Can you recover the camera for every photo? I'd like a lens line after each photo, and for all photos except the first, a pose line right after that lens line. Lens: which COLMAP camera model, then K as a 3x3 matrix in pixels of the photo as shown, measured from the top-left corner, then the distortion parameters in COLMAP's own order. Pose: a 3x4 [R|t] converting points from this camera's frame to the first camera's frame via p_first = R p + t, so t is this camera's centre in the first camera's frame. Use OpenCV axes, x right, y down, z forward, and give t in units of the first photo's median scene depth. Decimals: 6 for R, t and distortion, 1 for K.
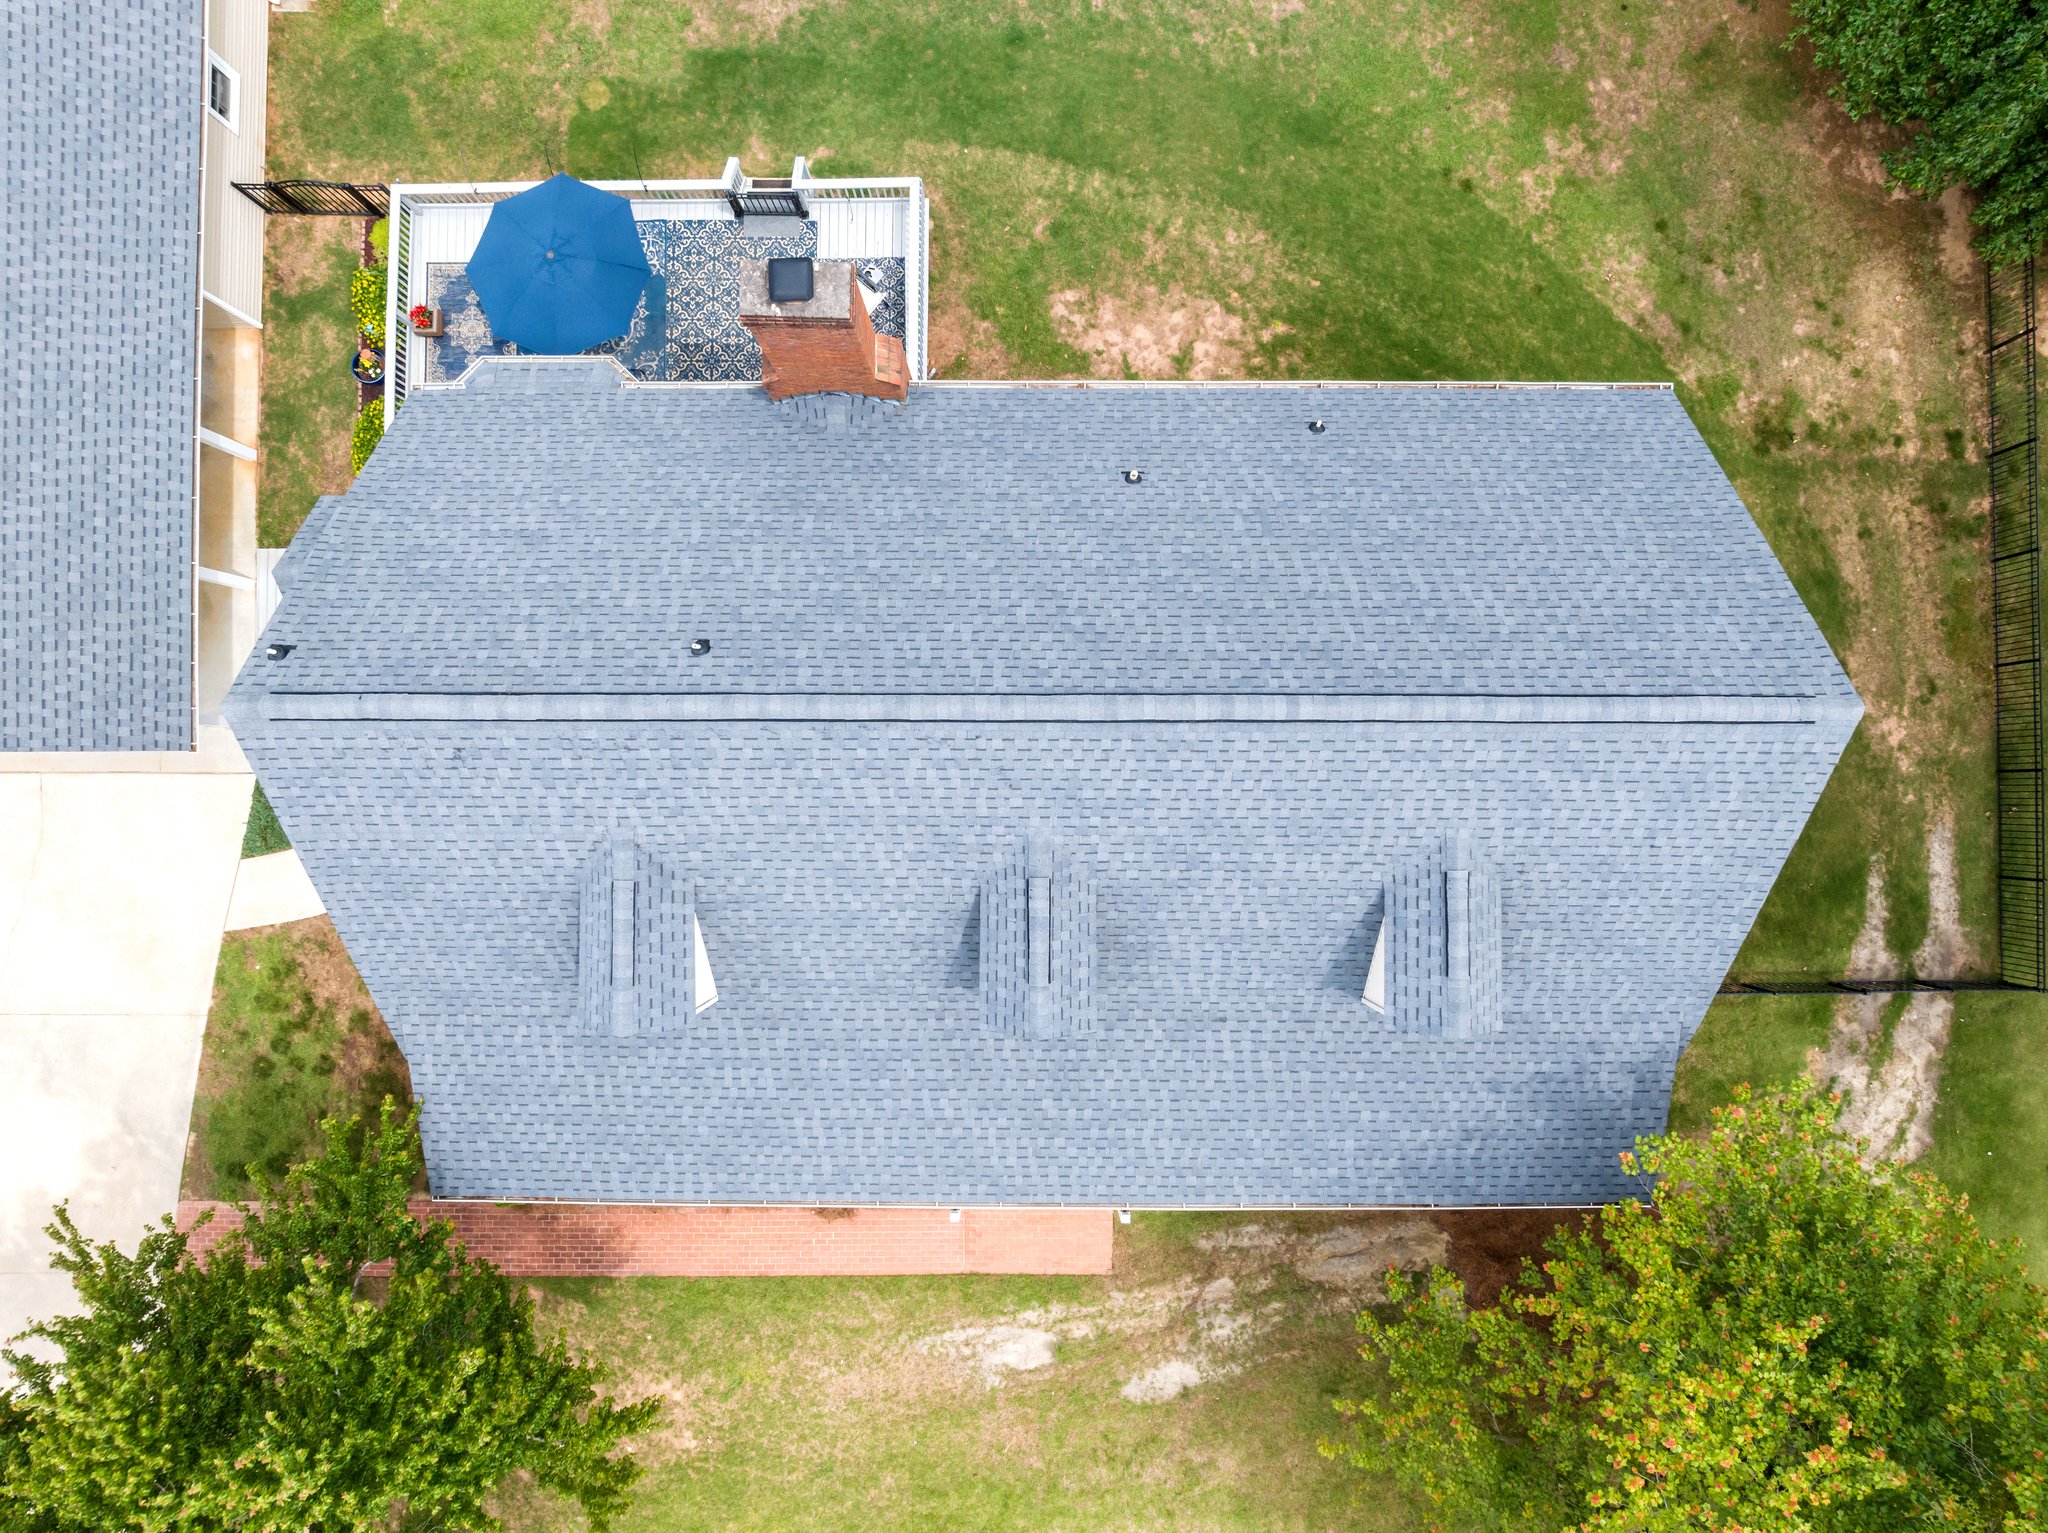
lens RADIAL K [[1436.0, 0, 1028.1], [0, 1436.0, 762.3], [0, 0, 1]] dist [-0.036042, -0.005309]
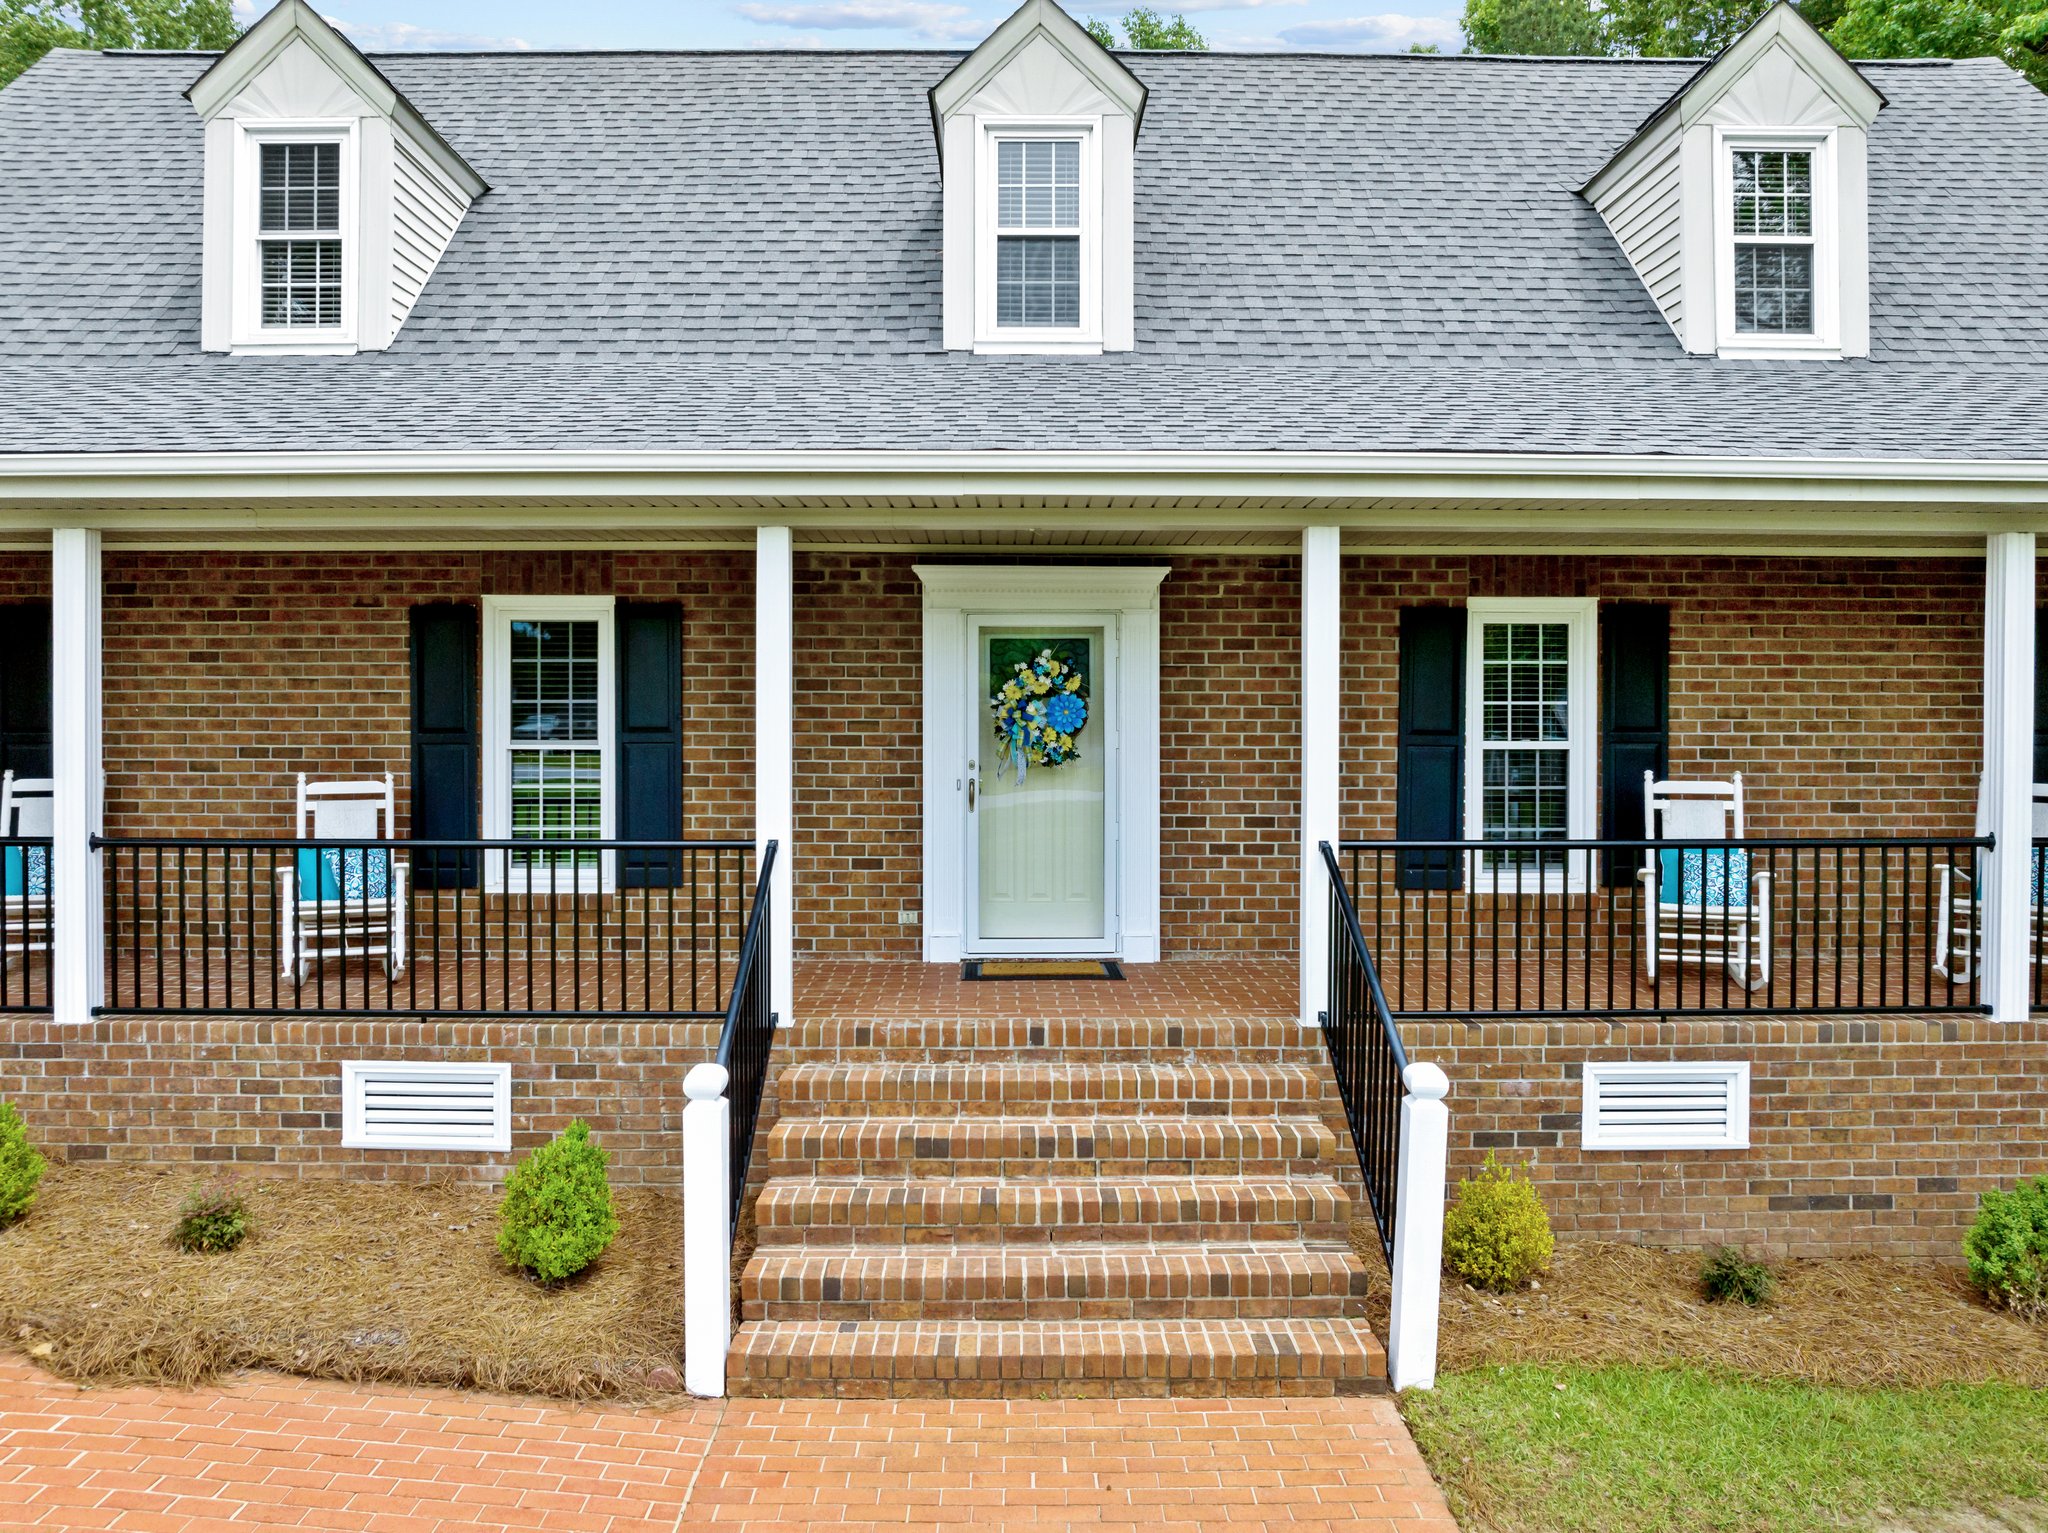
lens RADIAL K [[1449.0, 0, 1018.5], [0, 1449.0, 713.4], [0, 0, 1]] dist [-0.033555, -0.005046]
pose [[0.999950, 0.007338, 0.006860, -0.001572], [0.006725, 0.018184, -0.999812, 0.538222], [-0.007461, 0.999808, 0.018134, 0.902979]]
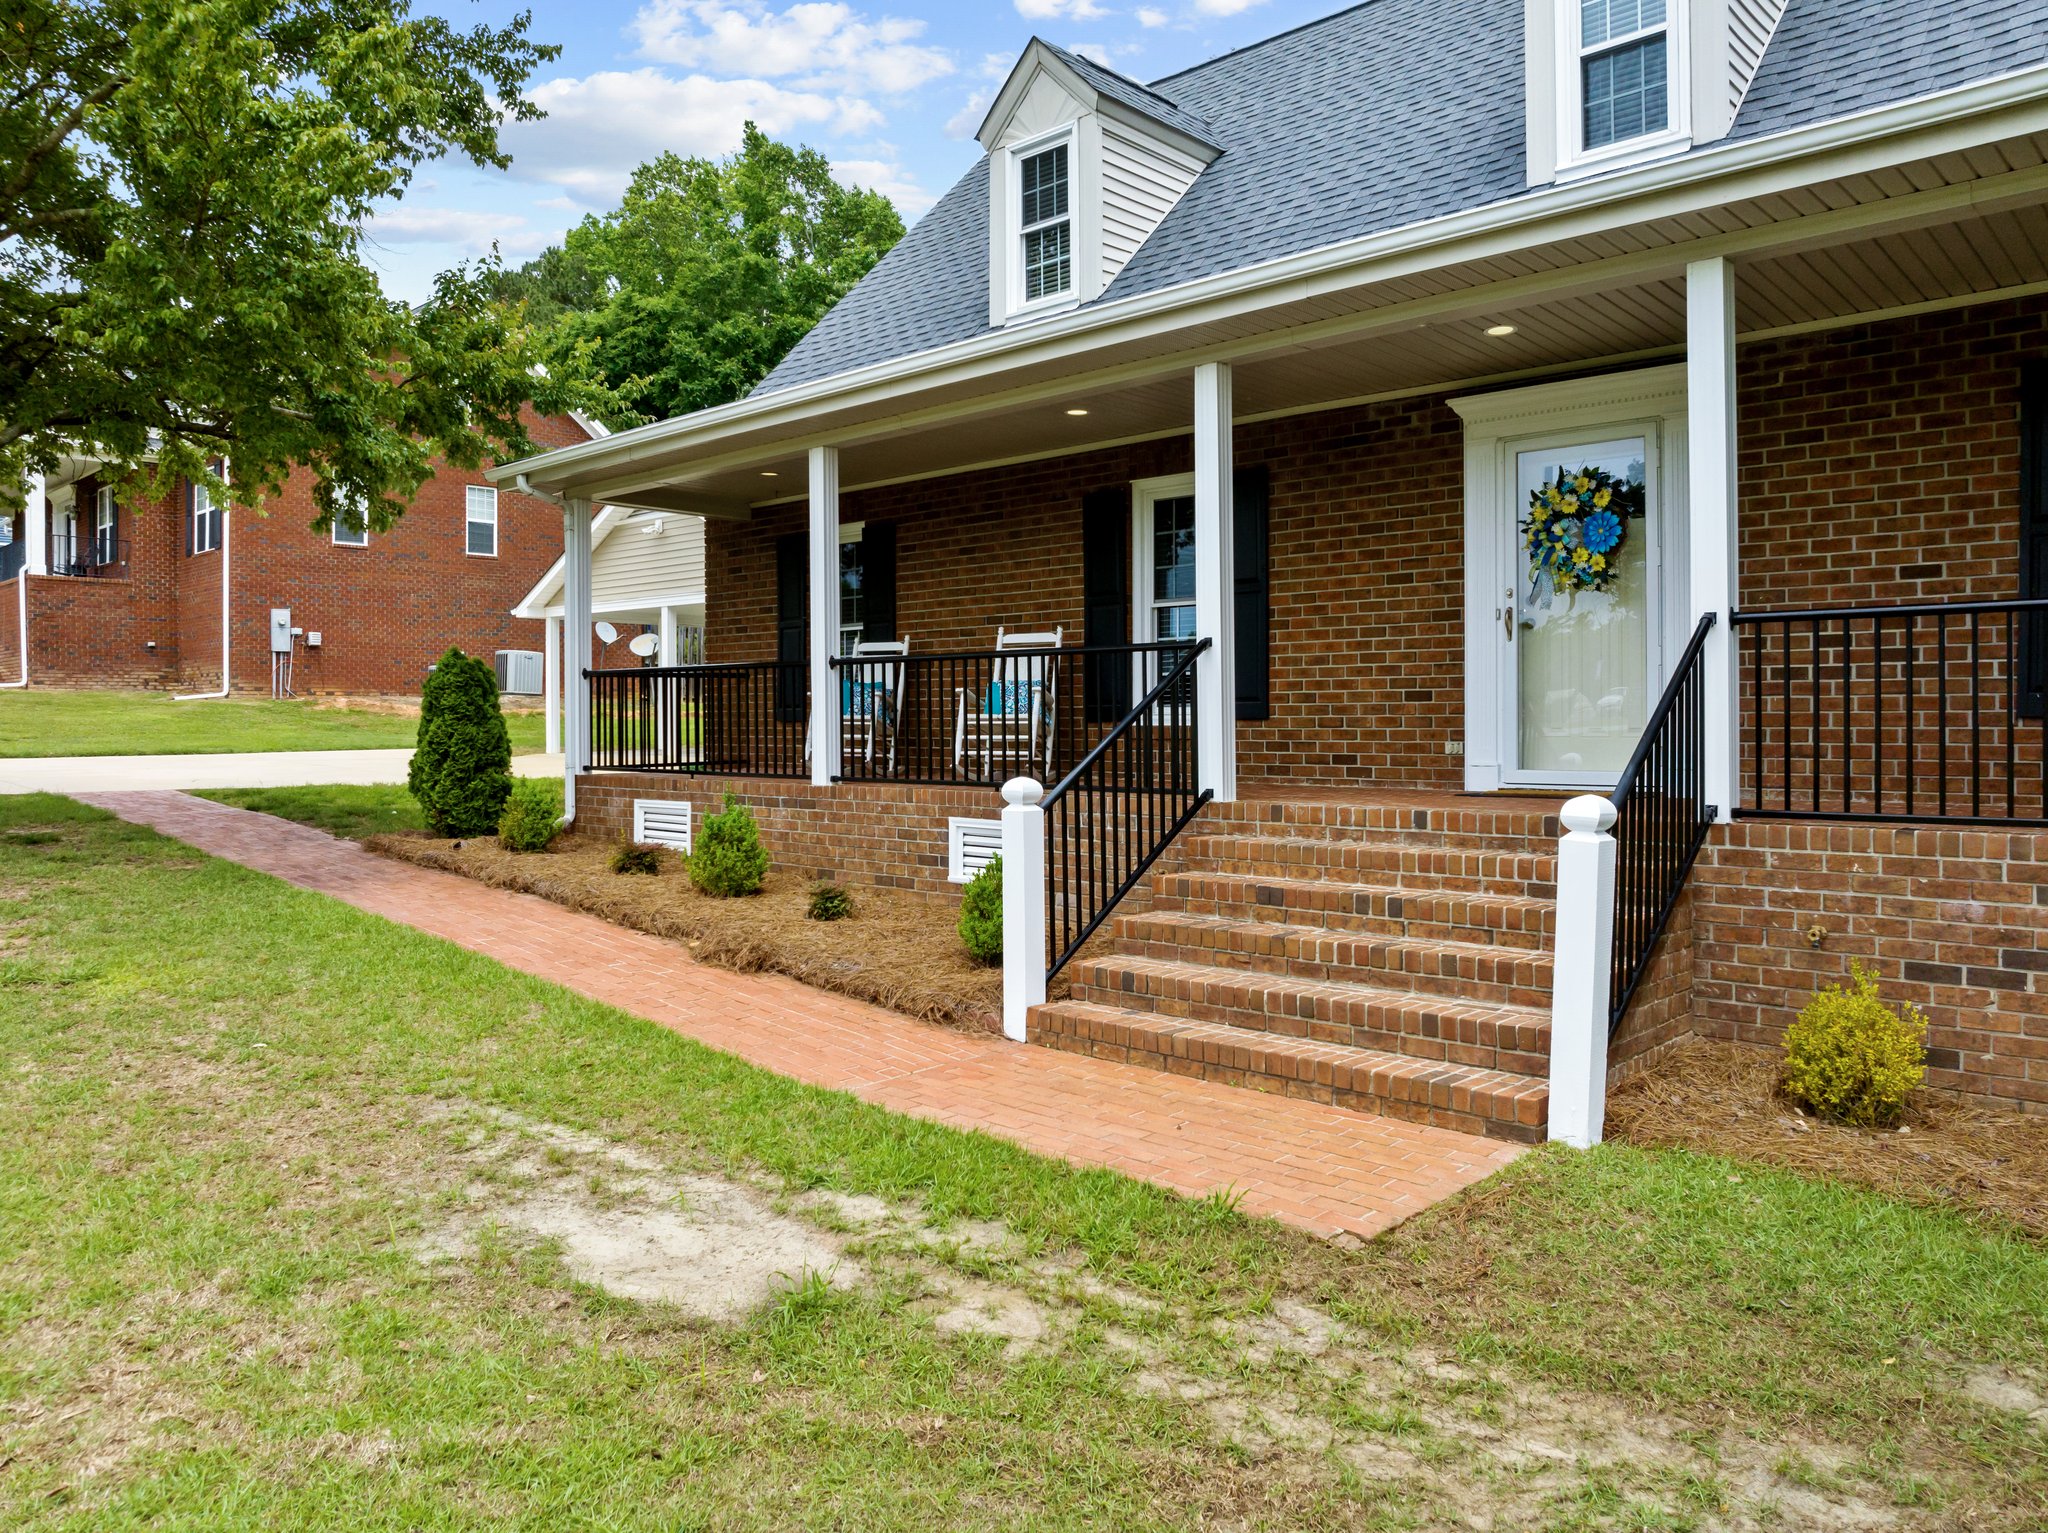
lens RADIAL K [[1452.5, 0, 1024.9], [0, 1452.5, 726.4], [0, 0, 1]] dist [-0.043765, 0.004915]
pose [[0.725324, 0.005448, -0.688386, 0.151619], [-0.688312, 0.022397, -0.725069, 0.518586], [0.011468, 0.999734, 0.019995, 0.947759]]
